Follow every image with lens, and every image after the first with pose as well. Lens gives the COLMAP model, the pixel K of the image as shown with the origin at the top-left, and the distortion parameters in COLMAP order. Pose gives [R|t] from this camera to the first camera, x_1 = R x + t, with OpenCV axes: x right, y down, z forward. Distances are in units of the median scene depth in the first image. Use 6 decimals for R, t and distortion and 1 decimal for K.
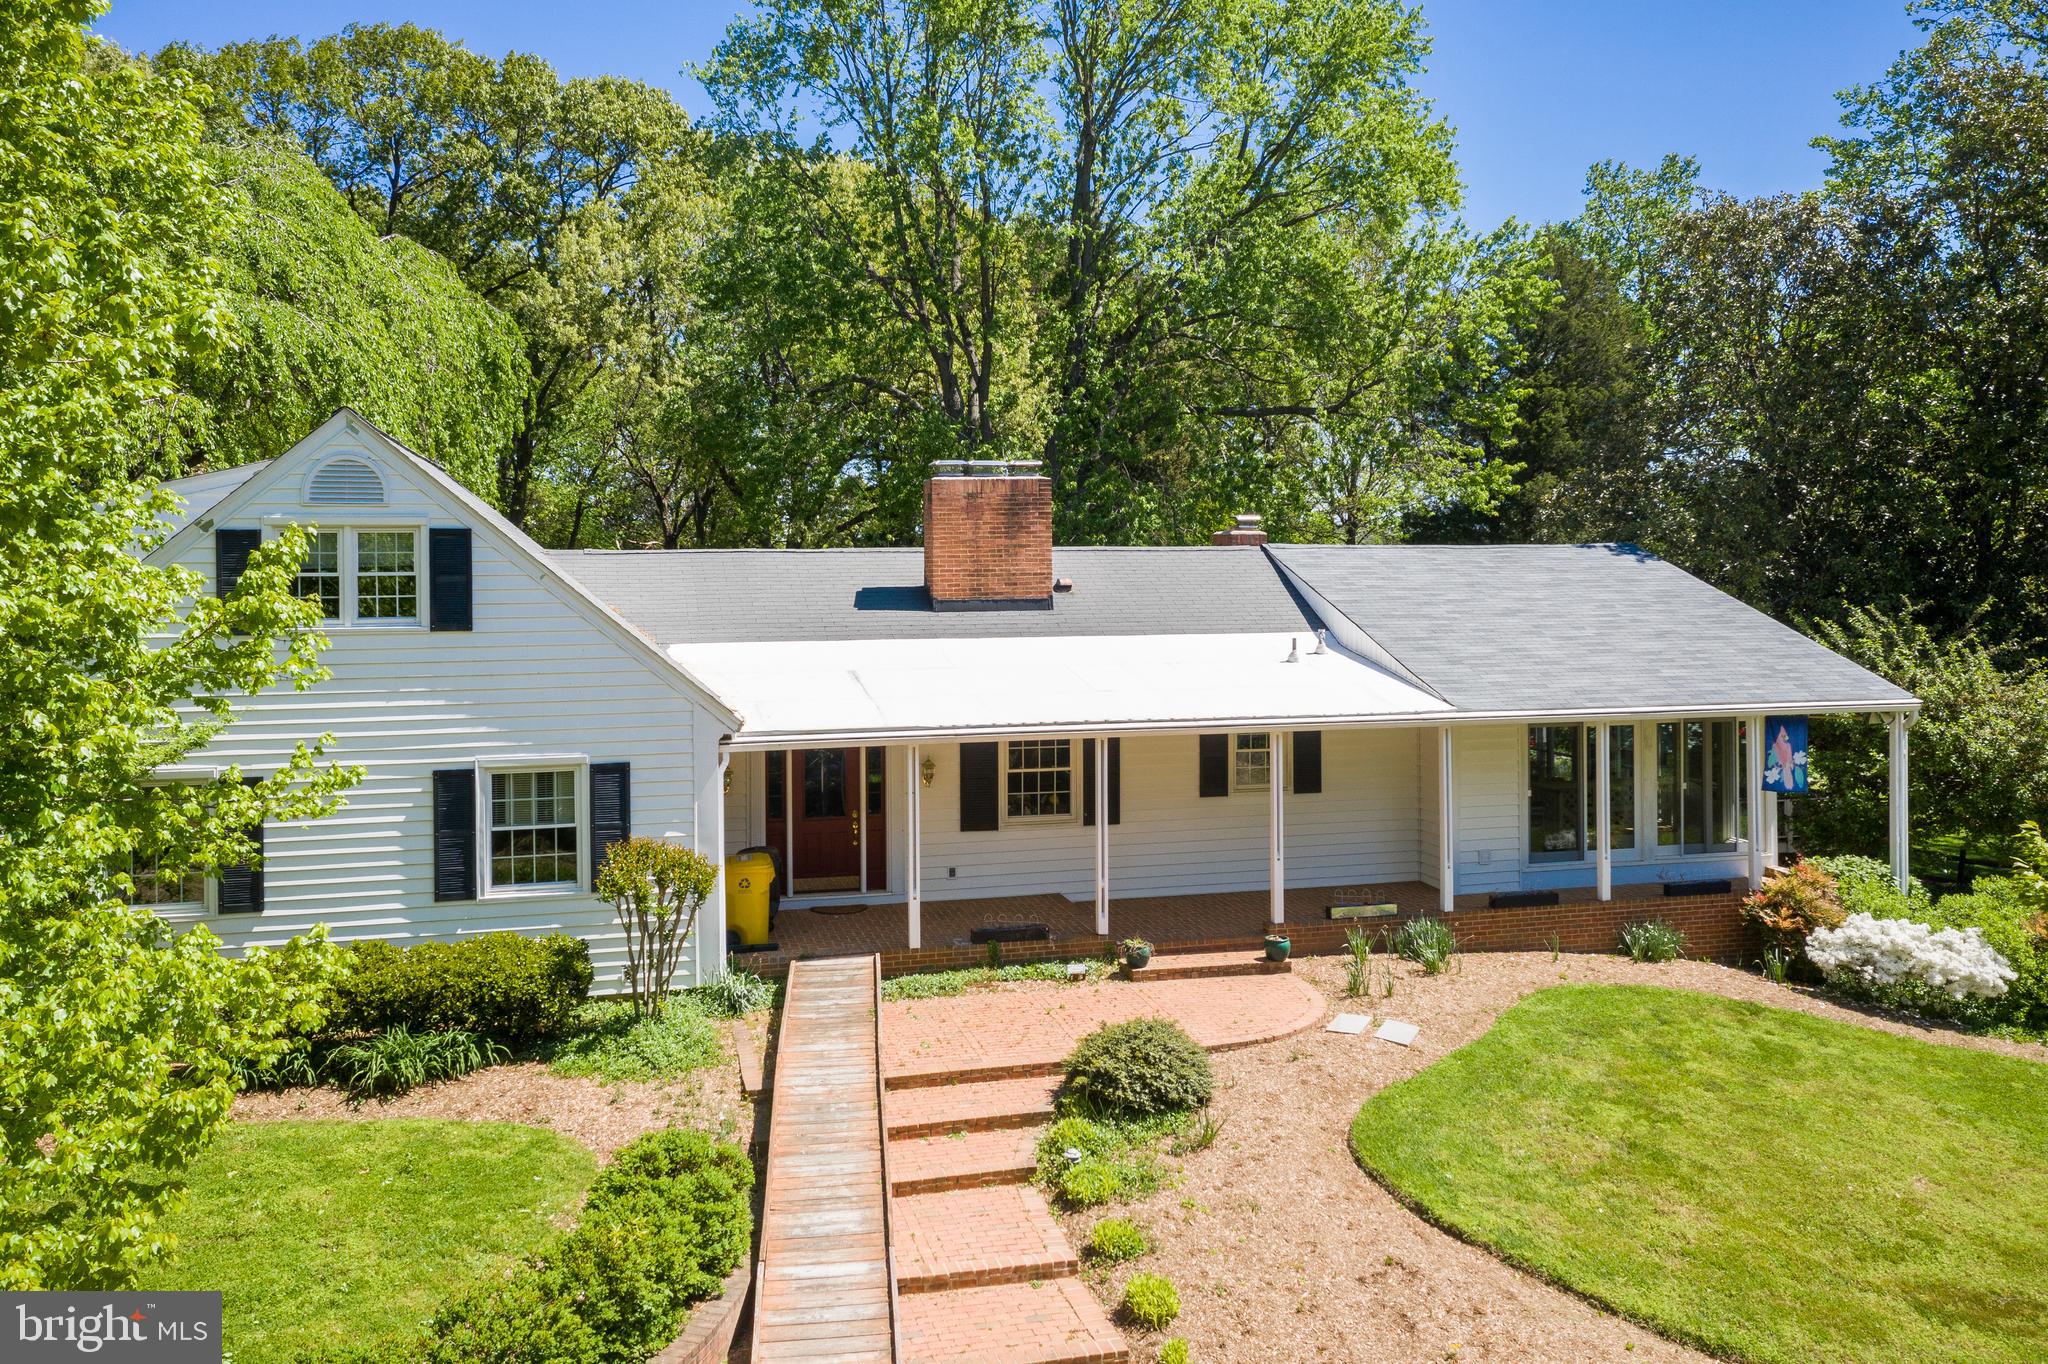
lens RADIAL K [[1622.5, 0, 1002.9], [0, 1622.5, 660.1], [0, 0, 1]] dist [0.009484, 0.018860]
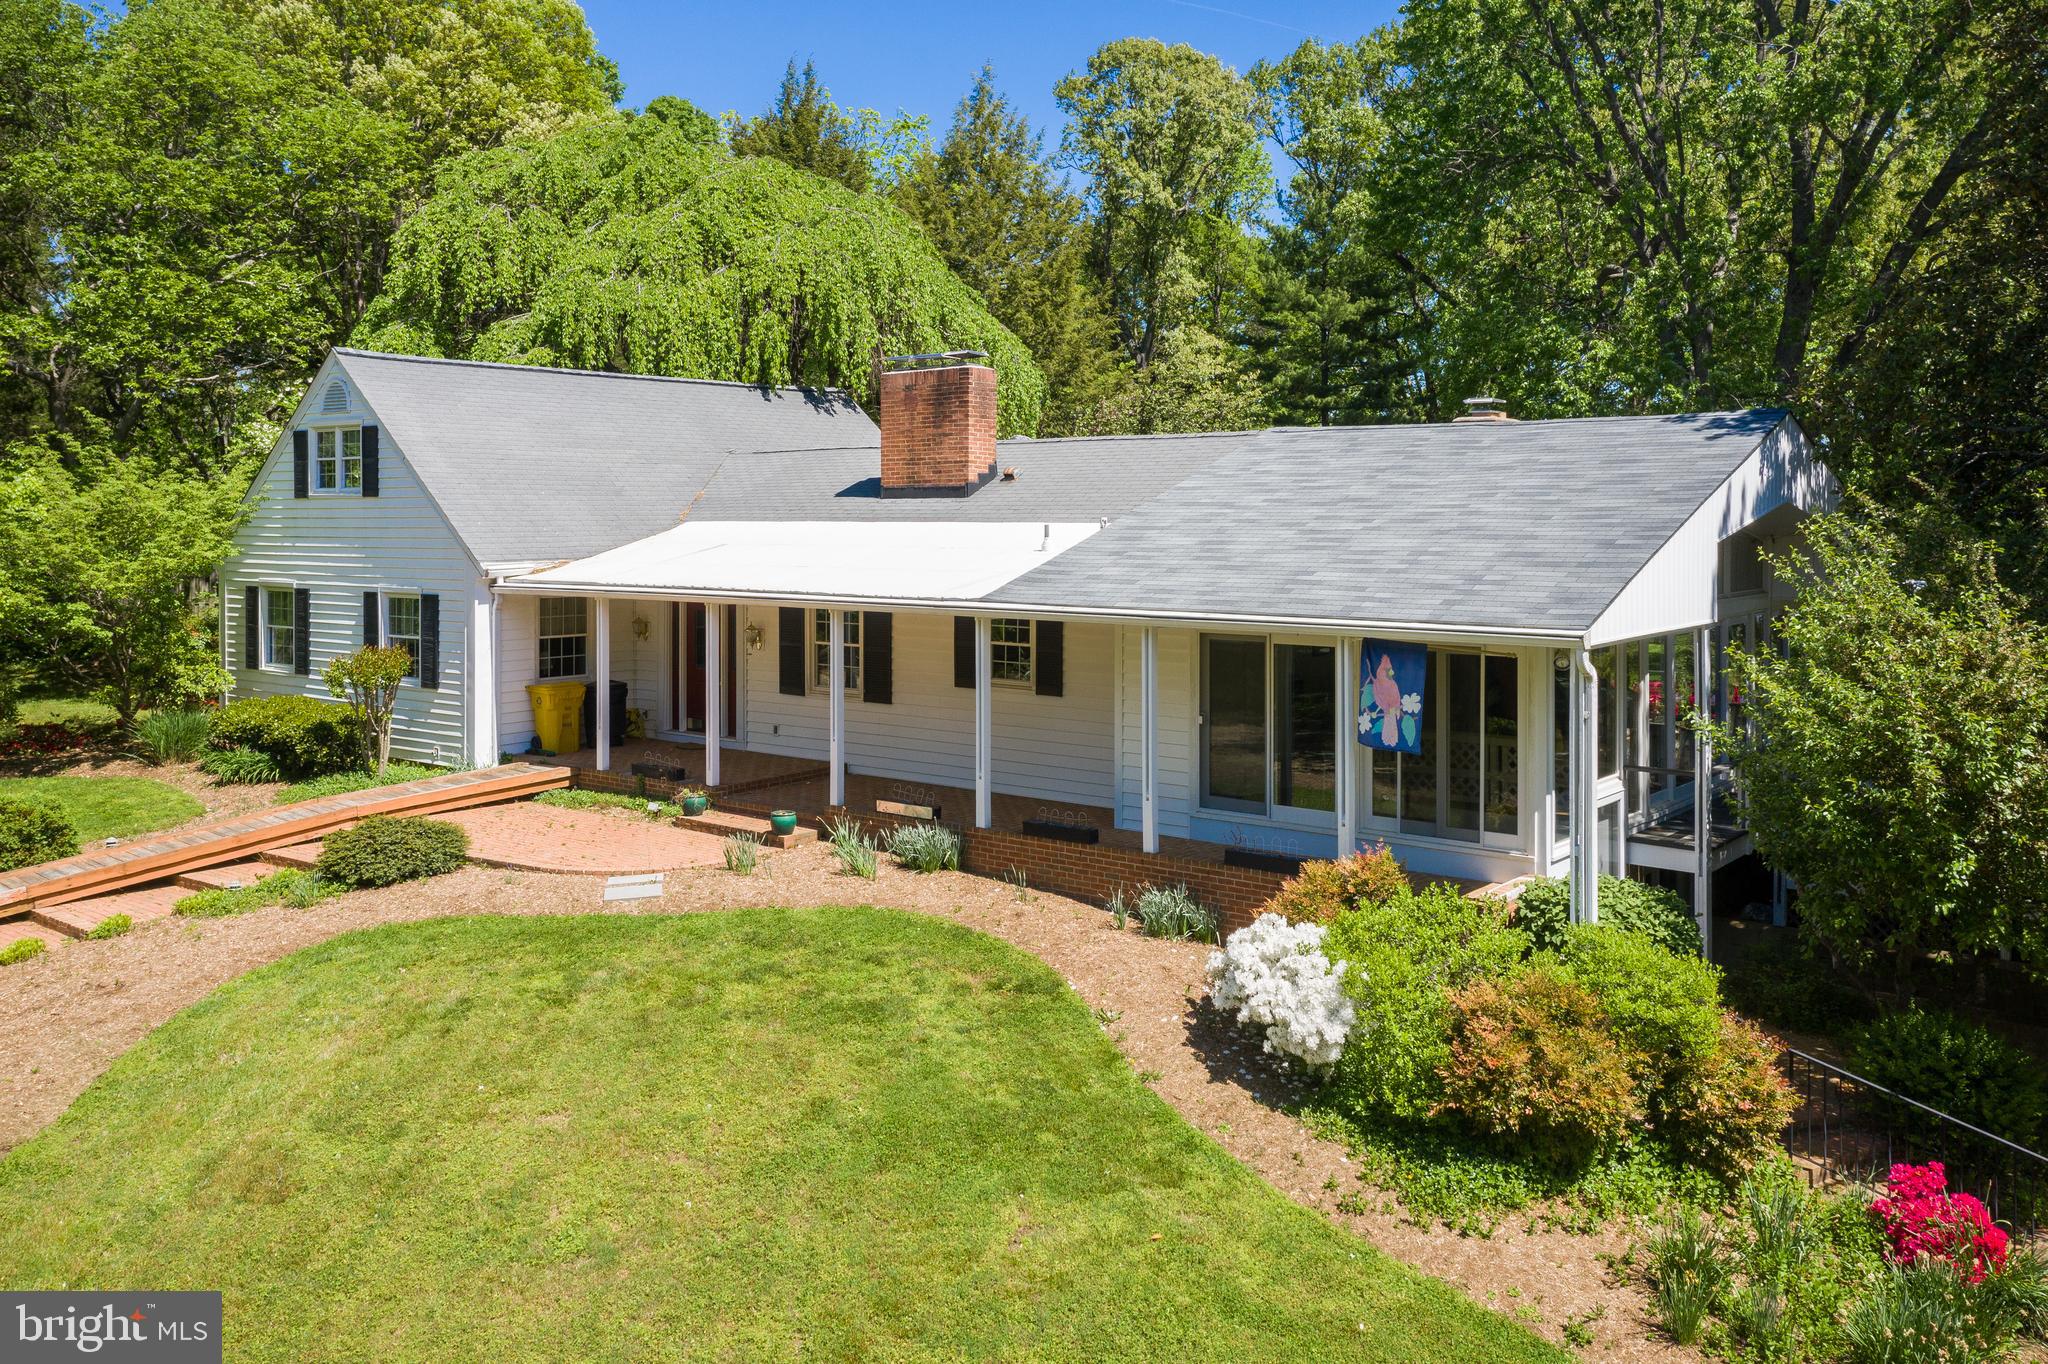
lens RADIAL K [[1622.5, 0, 1042.3], [0, 1622.5, 681.4], [0, 0, 1]] dist [0.009484, 0.018860]
pose [[0.615345, 0.086062, -0.783545, 1.162360], [-0.055740, 0.996284, 0.065654, 0.018156], [0.786284, 0.003275, 0.617856, 0.562737]]
